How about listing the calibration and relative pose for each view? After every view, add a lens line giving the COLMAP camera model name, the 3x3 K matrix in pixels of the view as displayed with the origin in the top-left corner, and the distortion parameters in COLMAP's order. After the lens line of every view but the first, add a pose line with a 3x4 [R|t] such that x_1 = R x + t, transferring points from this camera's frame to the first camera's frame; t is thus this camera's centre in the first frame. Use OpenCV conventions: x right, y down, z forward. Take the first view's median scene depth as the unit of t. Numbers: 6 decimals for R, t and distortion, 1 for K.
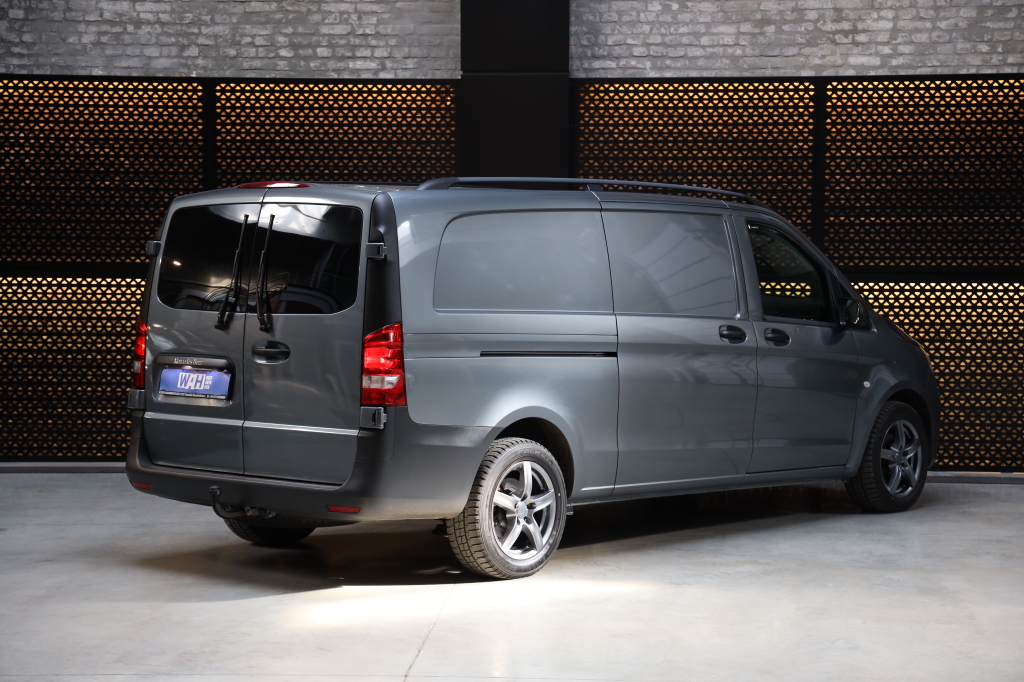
lens RADIAL K [[2144.4, 0, 516.8], [0, 2144.4, 337.0], [0, 0, 1]] dist [0.382858, 0.000000]
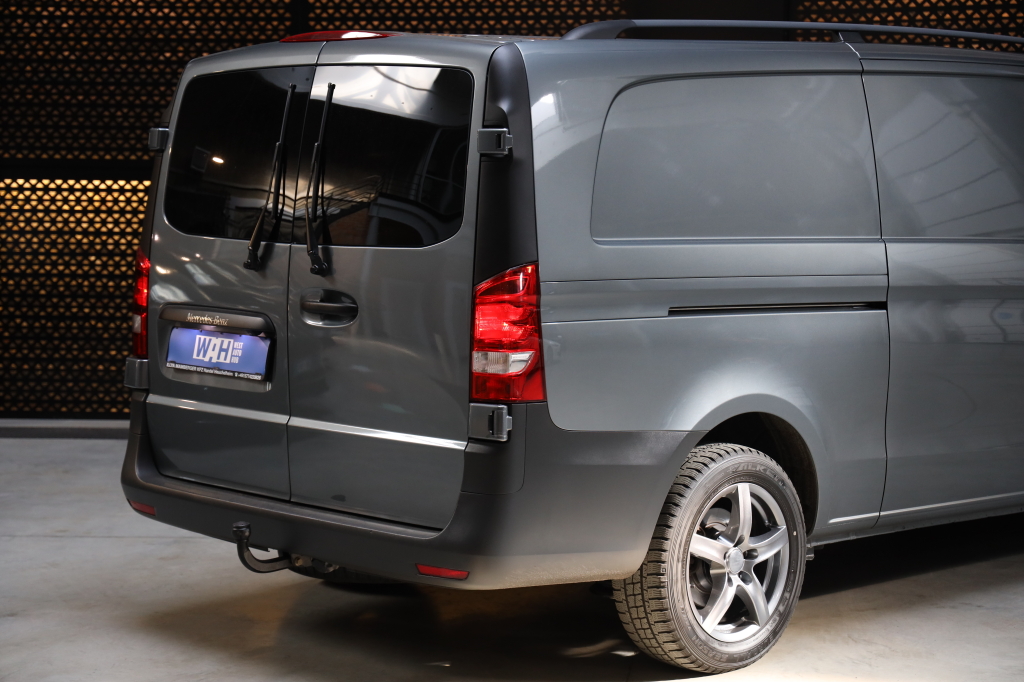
lens RADIAL K [[2144.4, 0, 506.8], [0, 2144.4, 347.3], [0, 0, 1]] dist [0.382858, 0.000000]
pose [[0.996655, 0.002811, -0.081677, -0.008305], [0.001563, 0.998570, 0.053436, -0.009467], [0.081711, -0.053385, 0.995225, 0.253048]]
